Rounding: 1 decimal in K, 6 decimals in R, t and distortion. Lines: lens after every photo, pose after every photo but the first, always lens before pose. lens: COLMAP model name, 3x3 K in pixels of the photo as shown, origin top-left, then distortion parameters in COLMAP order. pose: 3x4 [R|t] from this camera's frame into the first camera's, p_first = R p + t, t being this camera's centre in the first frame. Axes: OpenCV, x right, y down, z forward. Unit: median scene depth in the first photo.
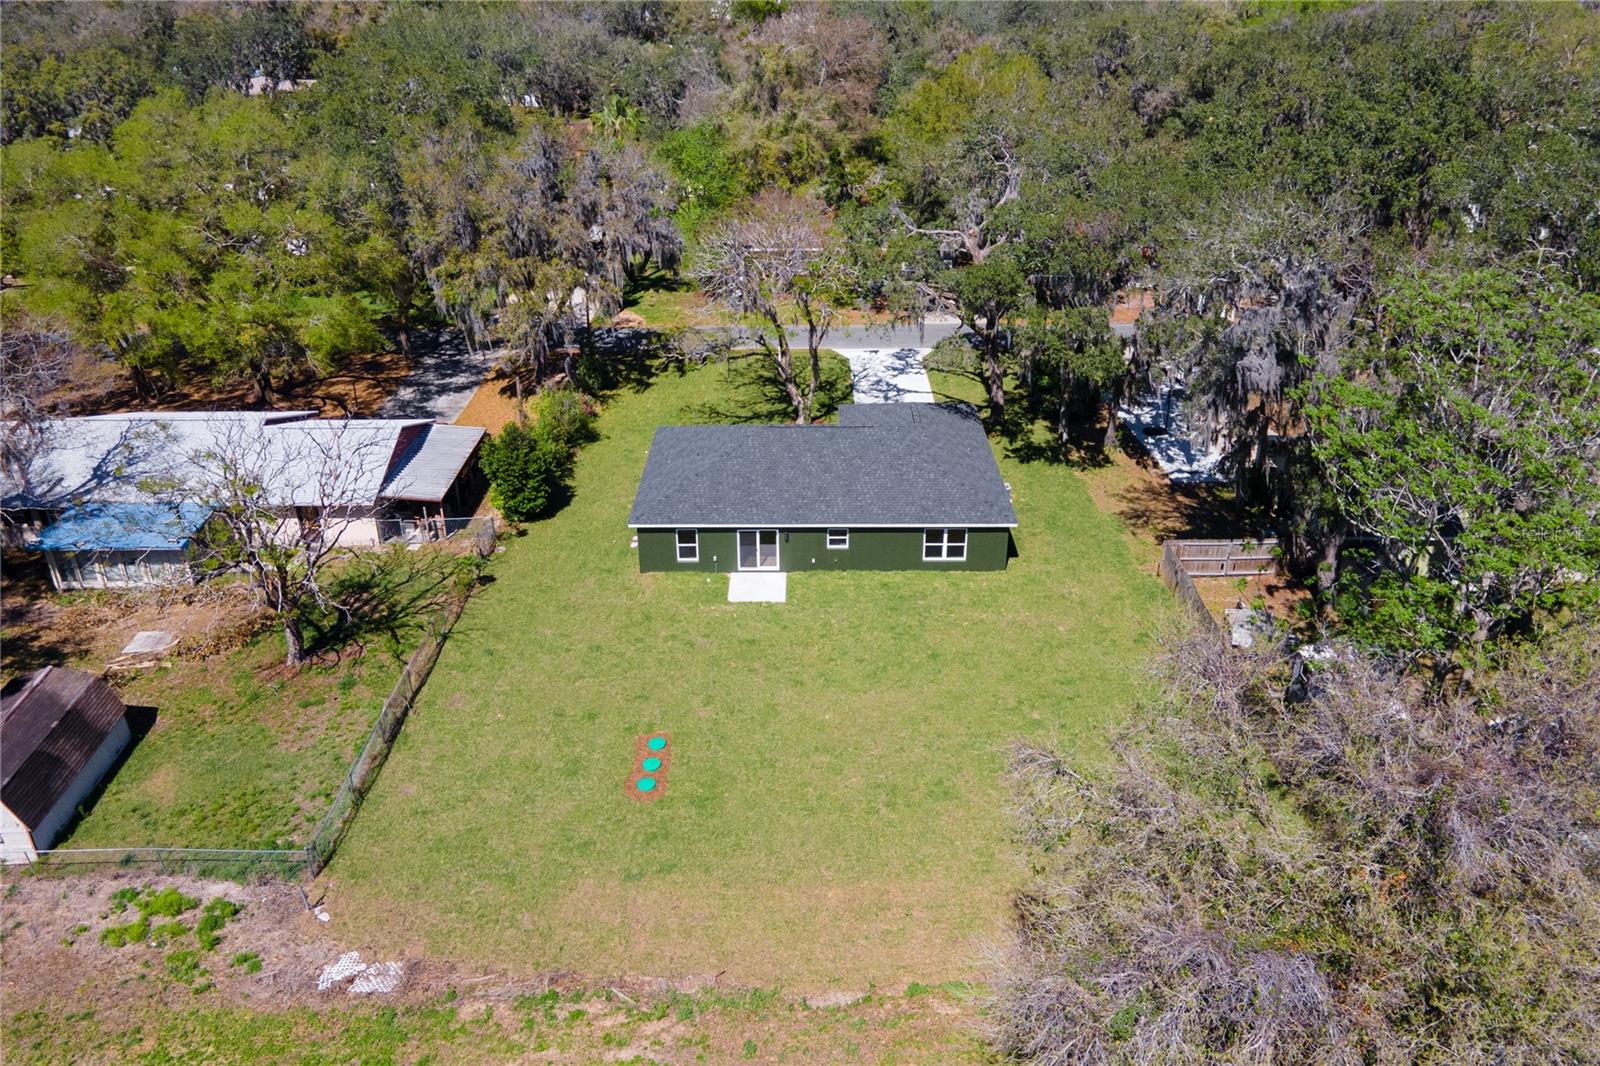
lens RADIAL K [[1146.5, 0, 857.2], [0, 1146.5, 534.6], [0, 0, 1]] dist [0.000165, -0.000922]
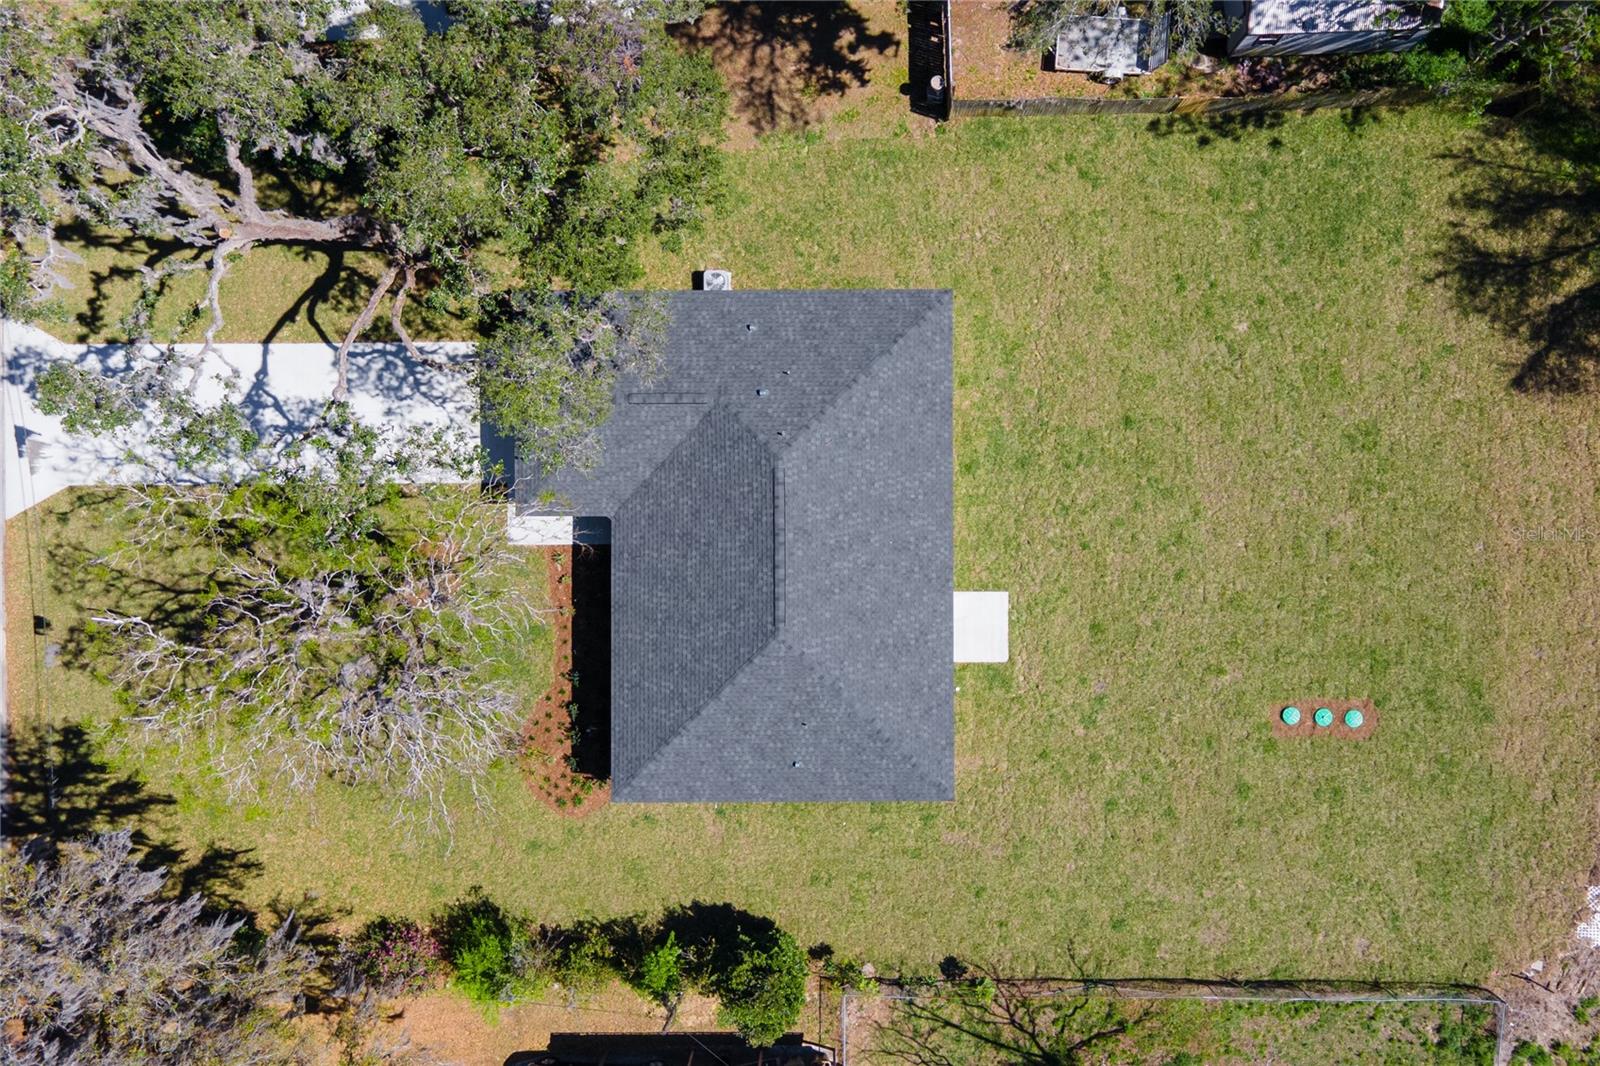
lens RADIAL K [[1299.6, 0, 807.4], [0, 1299.6, 532.7], [0, 0, 1]] dist [0.033574, 0.003766]
pose [[0.038081, -0.999273, -0.001865, -0.022695], [0.462665, 0.015977, 0.886389, -0.805235], [-0.885715, -0.034617, 0.462938, 0.671825]]
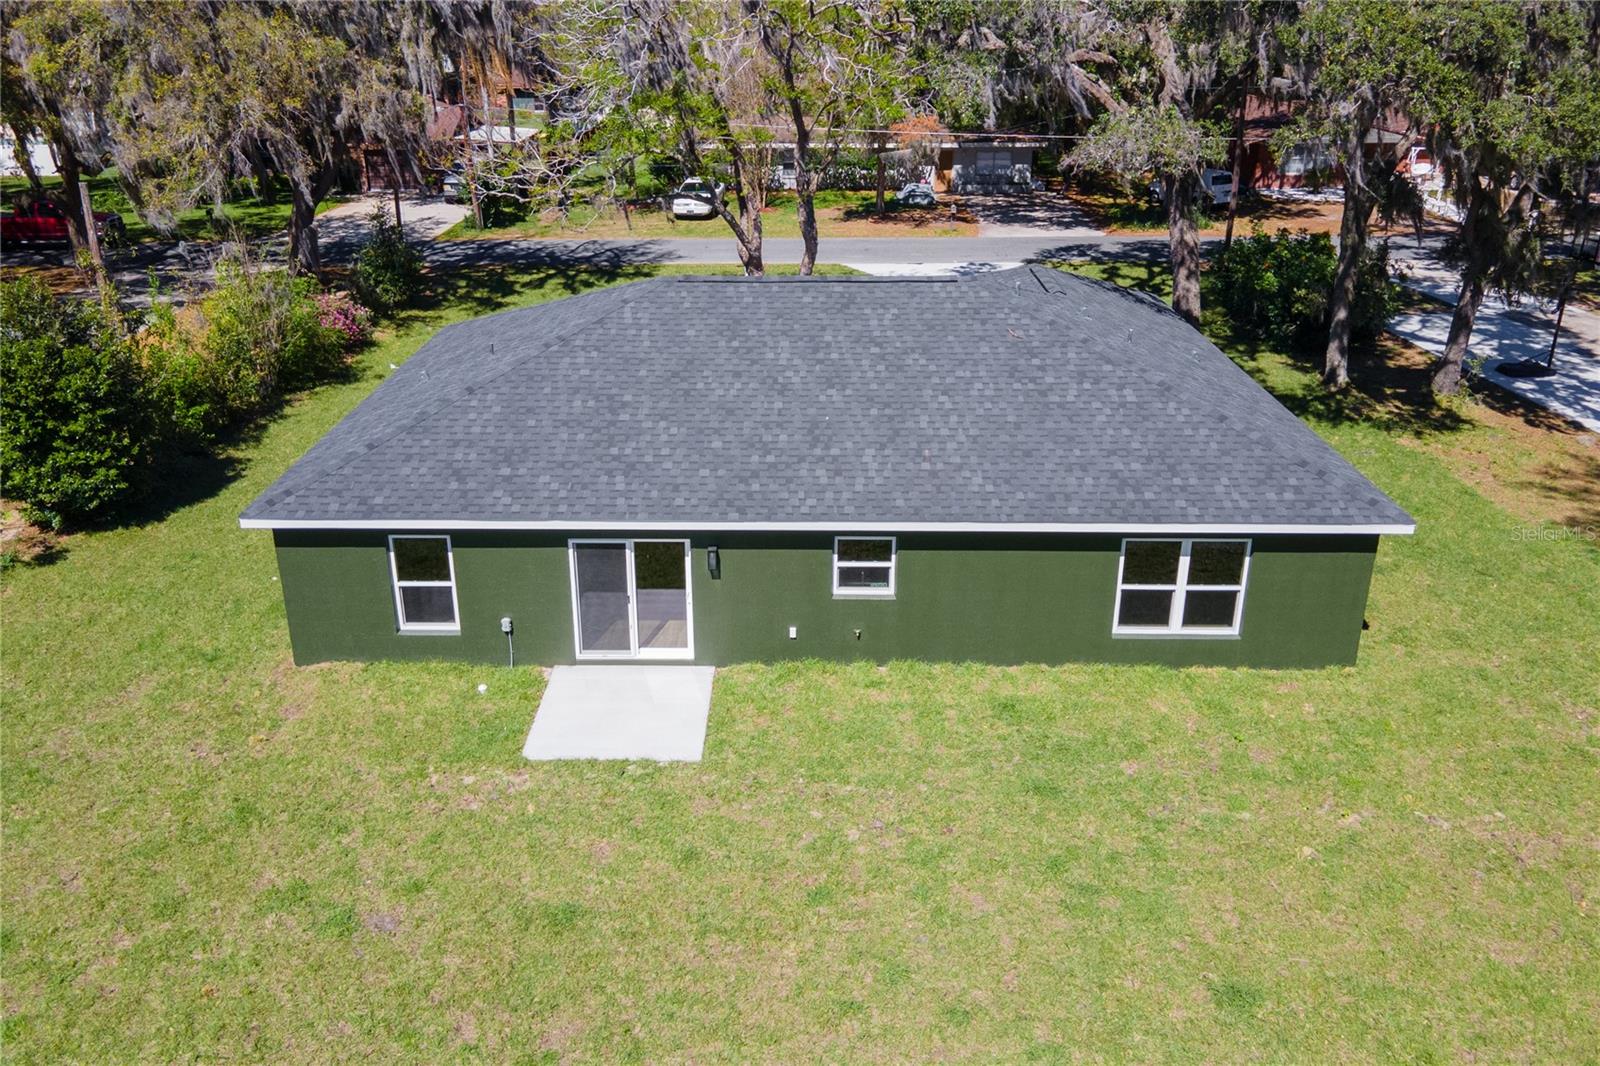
lens RADIAL K [[1245.7, 0, 808.1], [0, 1245.7, 516.4], [0, 0, 1]] dist [0.036288, -0.001934]
pose [[0.998954, 0.003364, -0.045609, -0.016730], [-0.006929, 0.996911, -0.078240, 0.017371], [0.045205, 0.078474, 0.995891, 0.627795]]
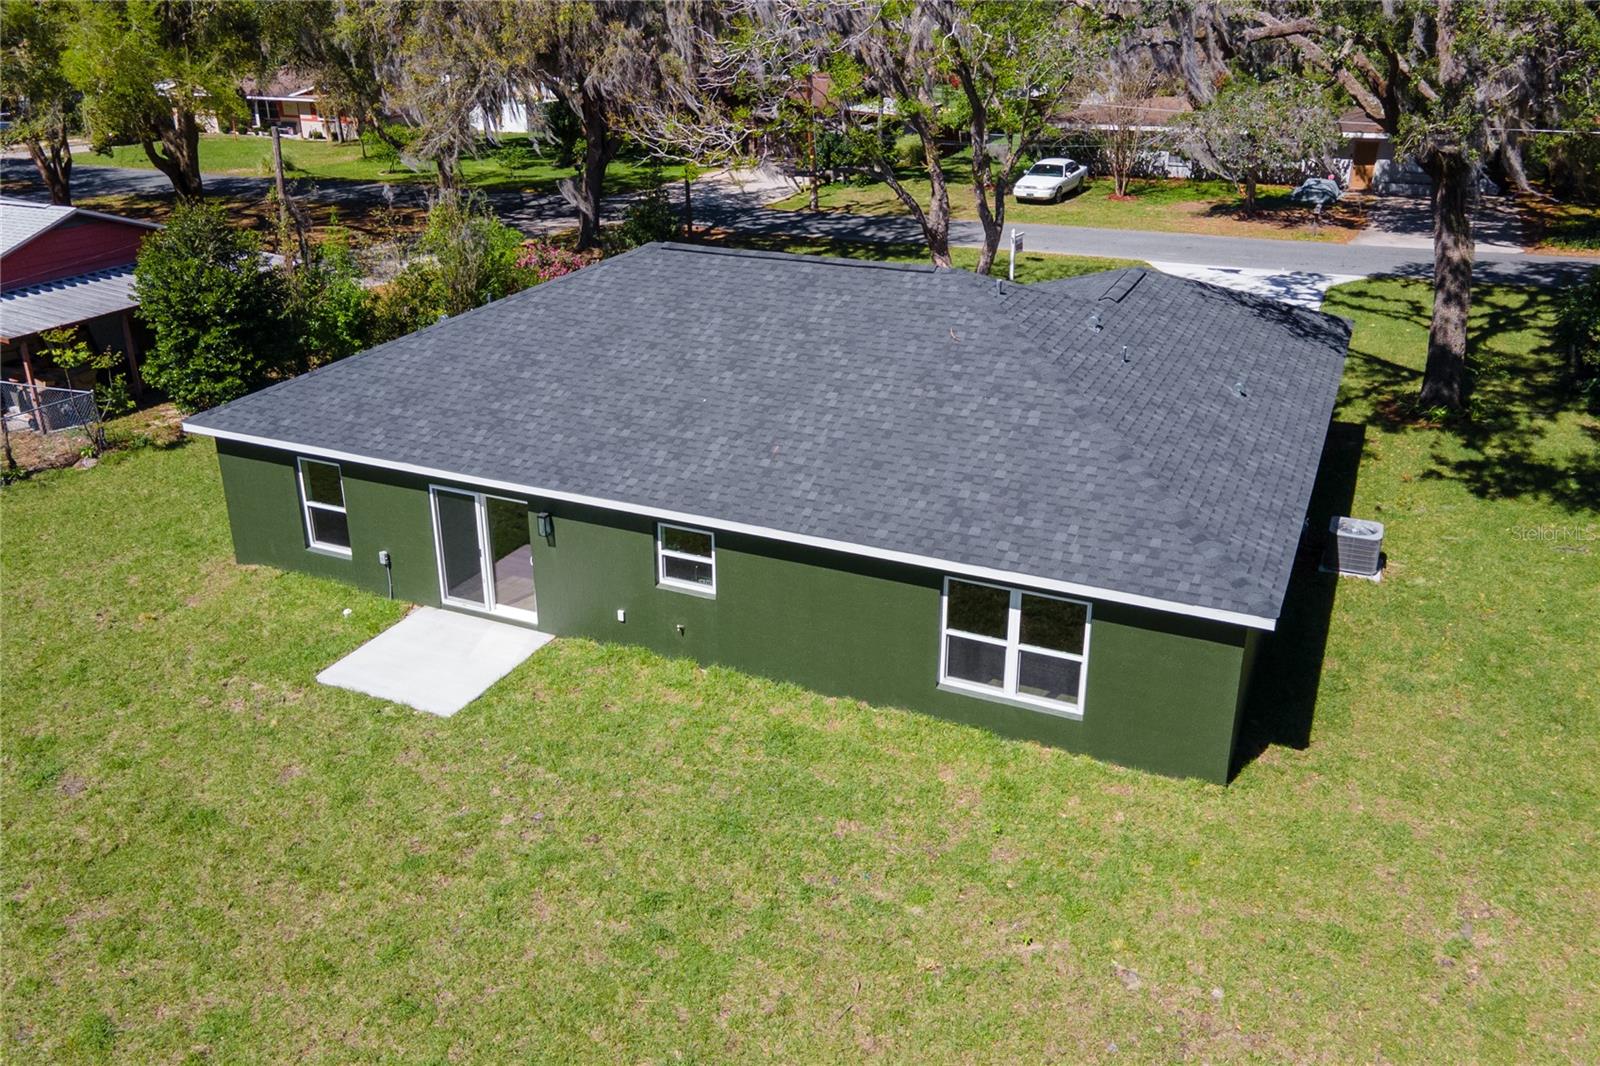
lens RADIAL K [[1299.6, 0, 807.4], [0, 1299.6, 532.7], [0, 0, 1]] dist [0.033574, 0.003766]
pose [[0.893505, 0.160875, -0.419246, 0.163729], [-0.189378, 0.981534, -0.026967, -0.000620], [0.407166, 0.103491, 0.907472, 0.681345]]
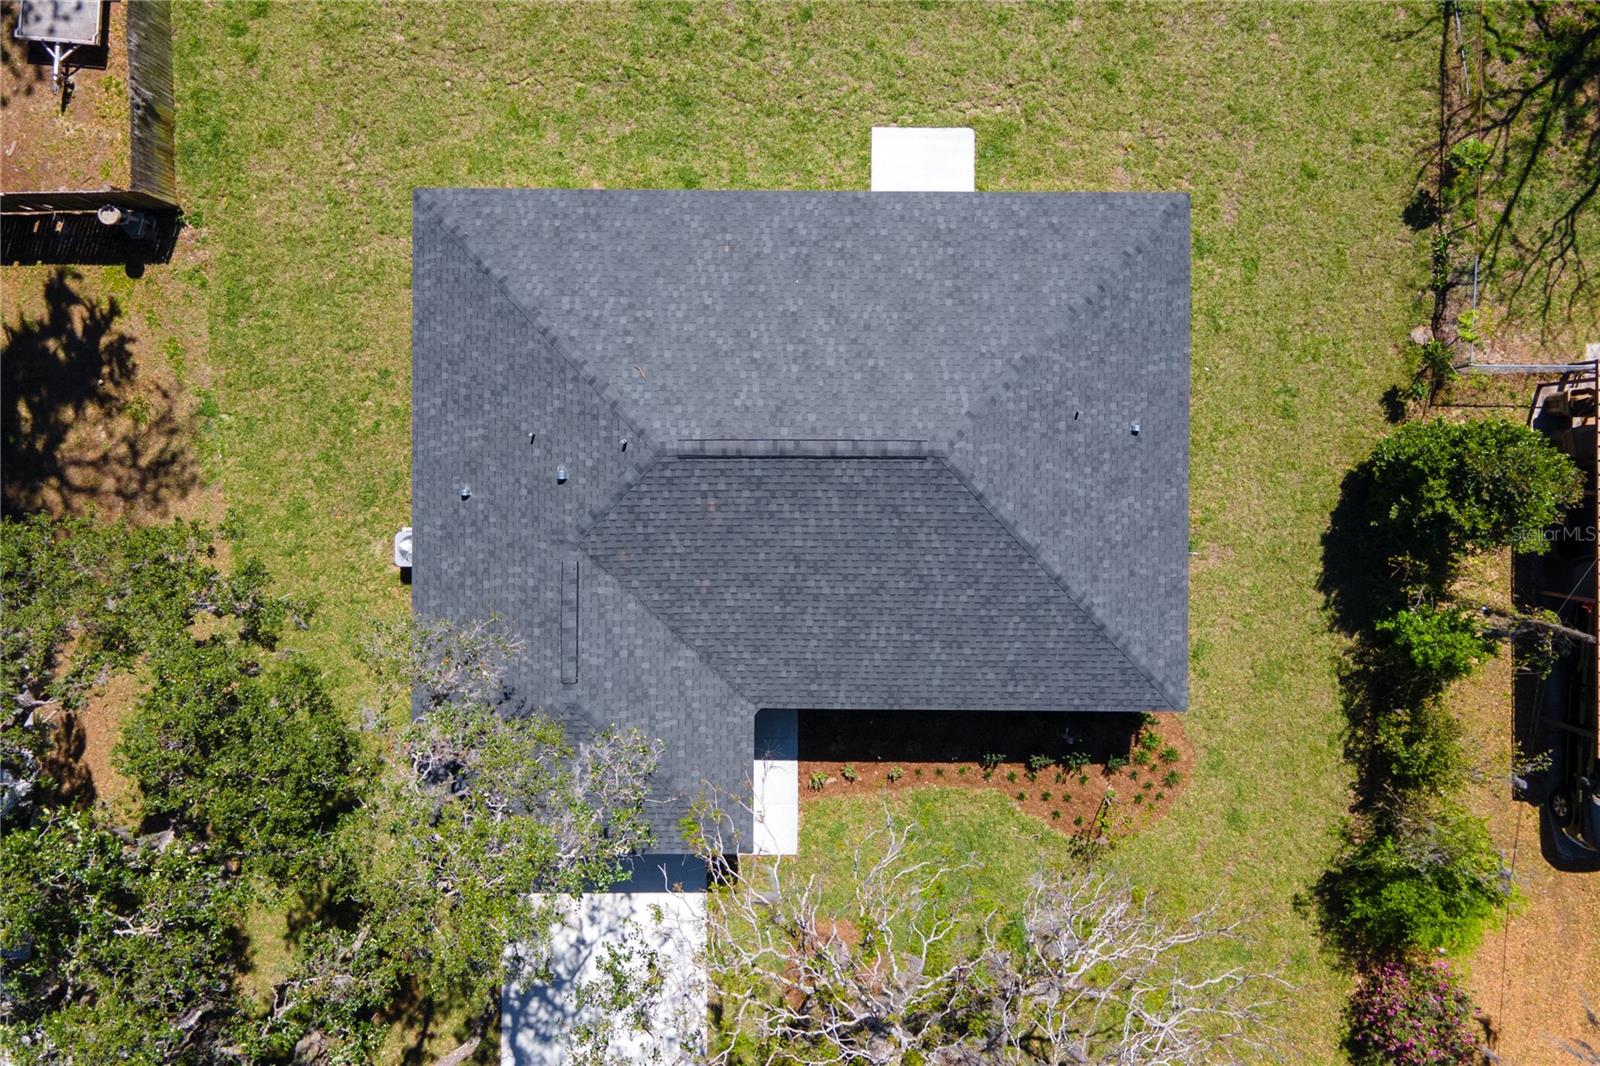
lens RADIAL K [[1078.7, 0, 809.5], [0, 1078.7, 512.7], [0, 0, 1]] dist [0.065128, 0.002550]
pose [[-0.998836, -0.046632, -0.012315, -0.032525], [0.011619, -0.480460, 0.876940, -0.484351], [-0.046810, 0.875776, 0.480443, 0.877140]]
